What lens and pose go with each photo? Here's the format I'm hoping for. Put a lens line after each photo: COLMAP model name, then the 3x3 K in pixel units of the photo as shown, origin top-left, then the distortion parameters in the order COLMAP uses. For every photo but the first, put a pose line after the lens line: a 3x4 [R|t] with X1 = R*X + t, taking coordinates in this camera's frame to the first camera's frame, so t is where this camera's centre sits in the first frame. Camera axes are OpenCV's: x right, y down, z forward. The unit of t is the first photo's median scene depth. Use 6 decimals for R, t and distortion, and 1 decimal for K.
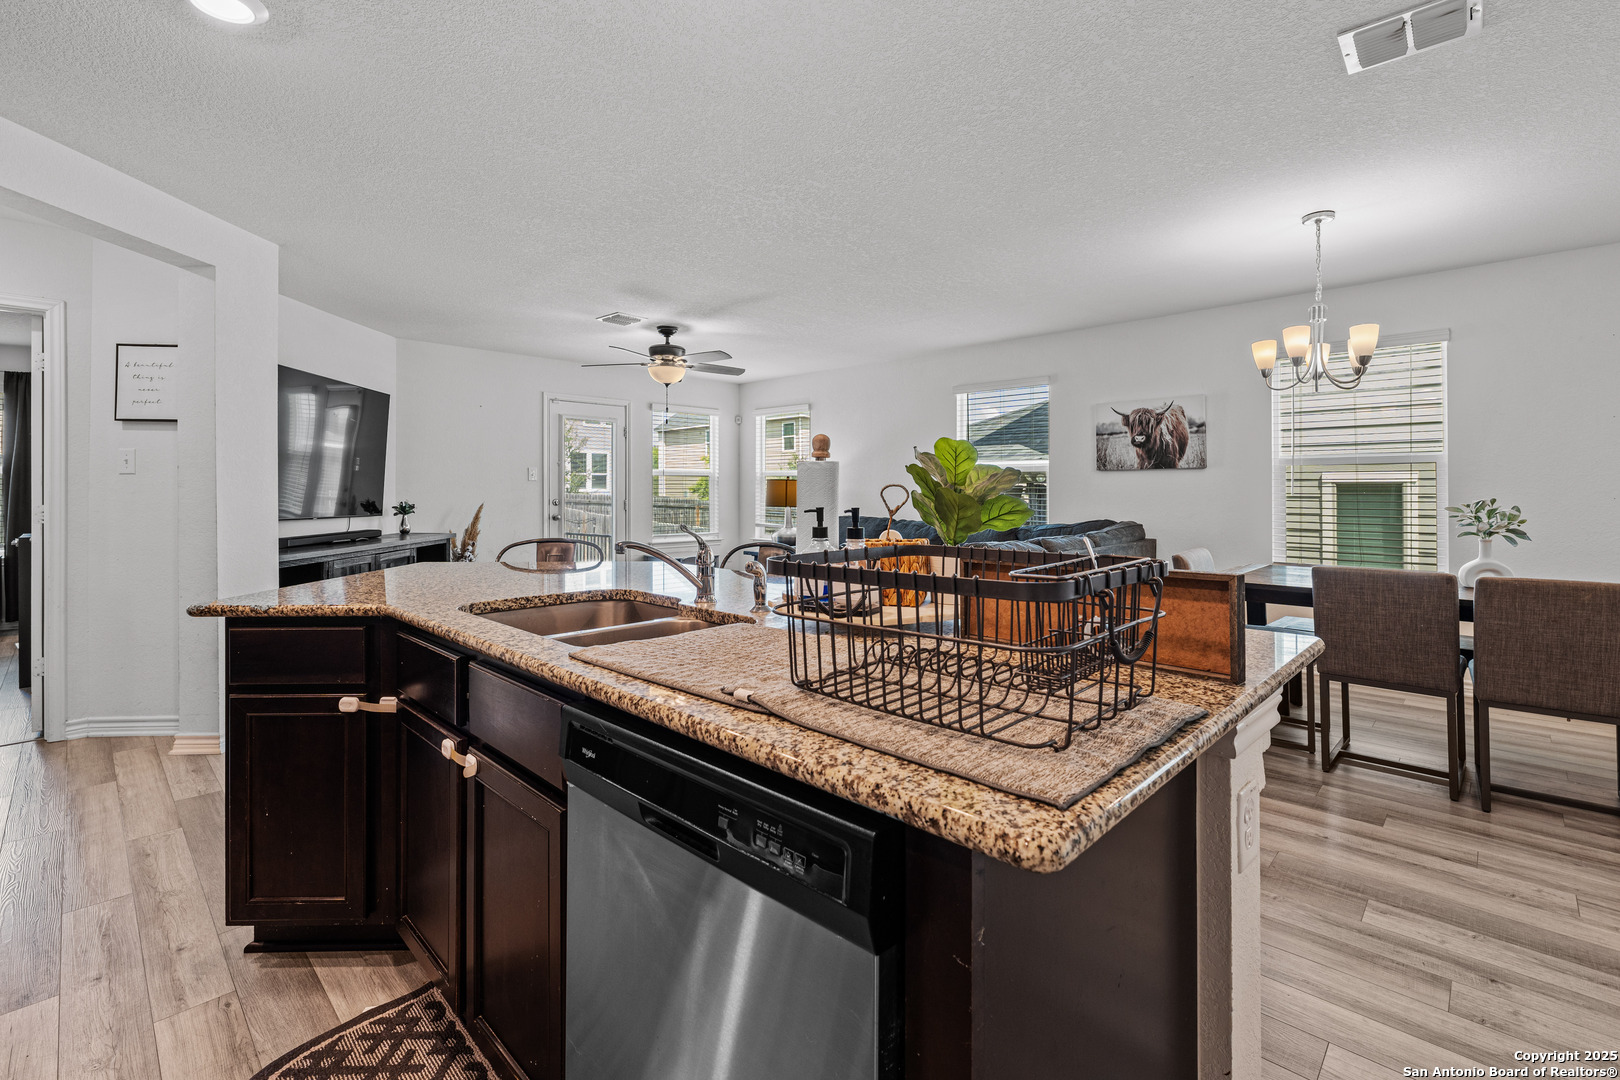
lens RADIAL K [[712.1, 0, 809.8], [0, 712.1, 488.1], [0, 0, 1]] dist [0.000922, 0.000129]
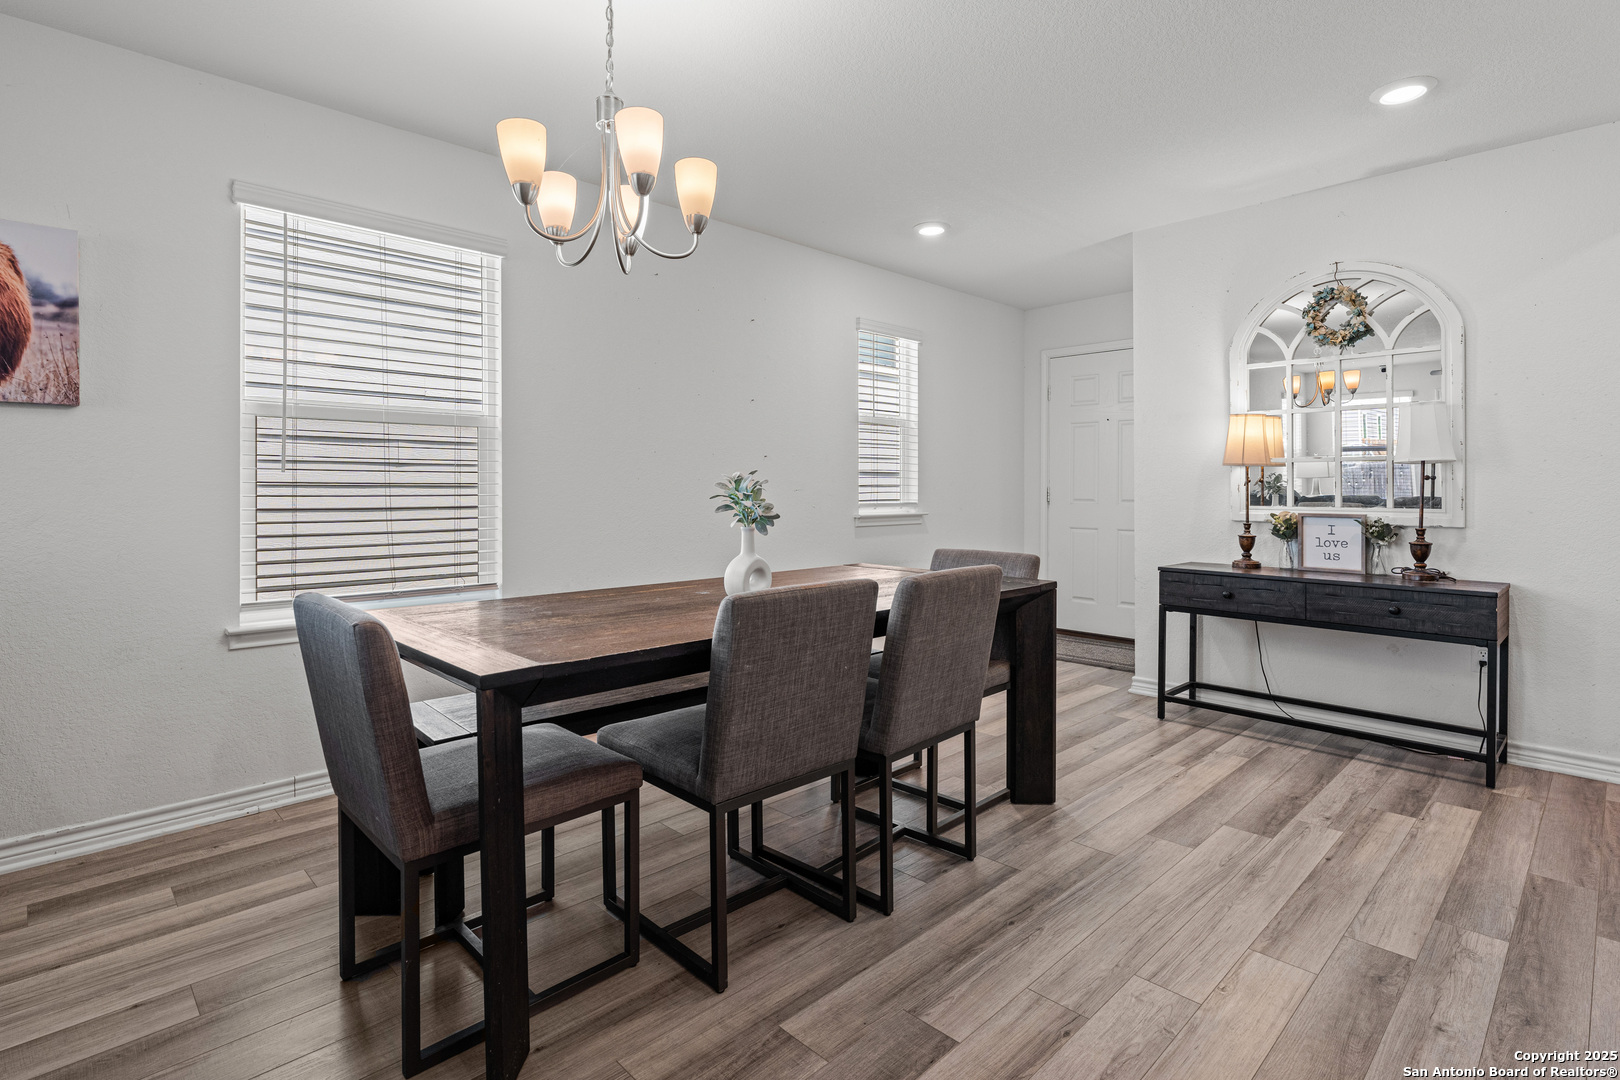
lens RADIAL K [[790.6, 0, 817.8], [0, 790.6, 490.1], [0, 0, 1]] dist [-0.000655, -0.000118]
pose [[0.017690, 0.000051, 0.999844, 0.089506], [-0.003306, 0.999995, 0.000007, 0.020288], [-0.999838, -0.003305, 0.017690, 0.543082]]
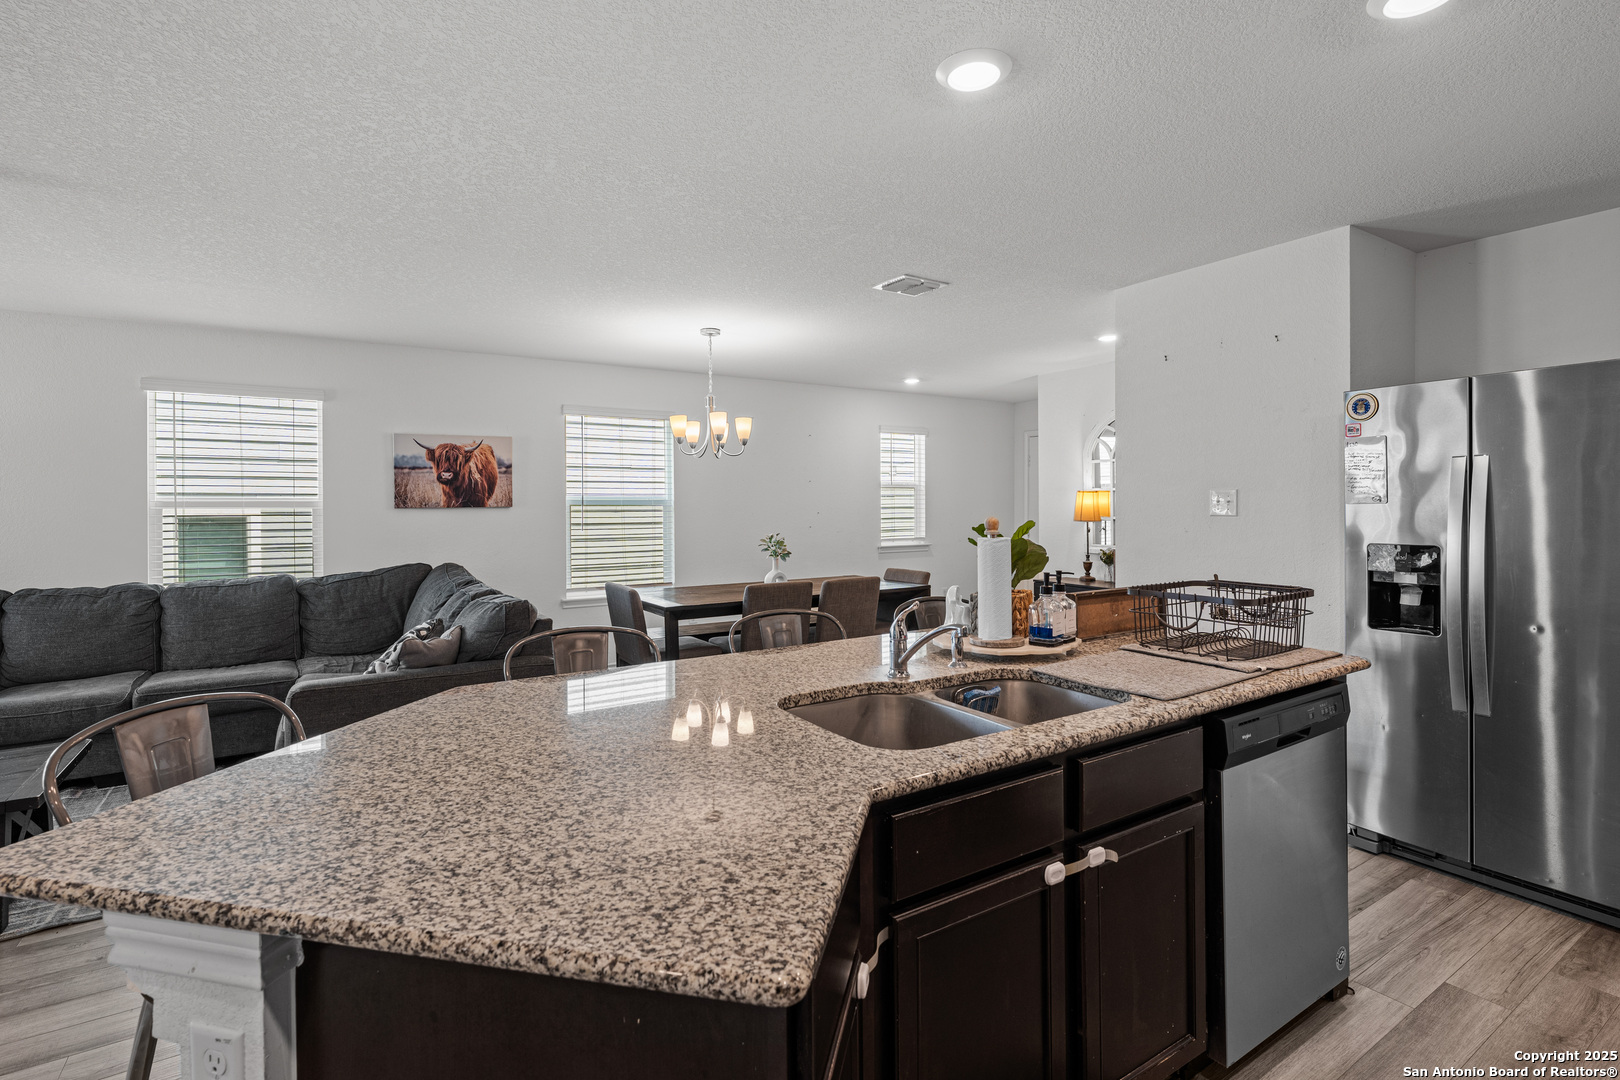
lens RADIAL K [[762.4, 0, 808.7], [0, 762.4, 503.4], [0, 0, 1]] dist [-0.000032, -0.000009]
pose [[0.230730, 0.001276, 0.973017, -0.435421], [0.003569, 0.999991, -0.002158, -0.029406], [-0.973011, 0.003970, 0.230723, 0.309260]]
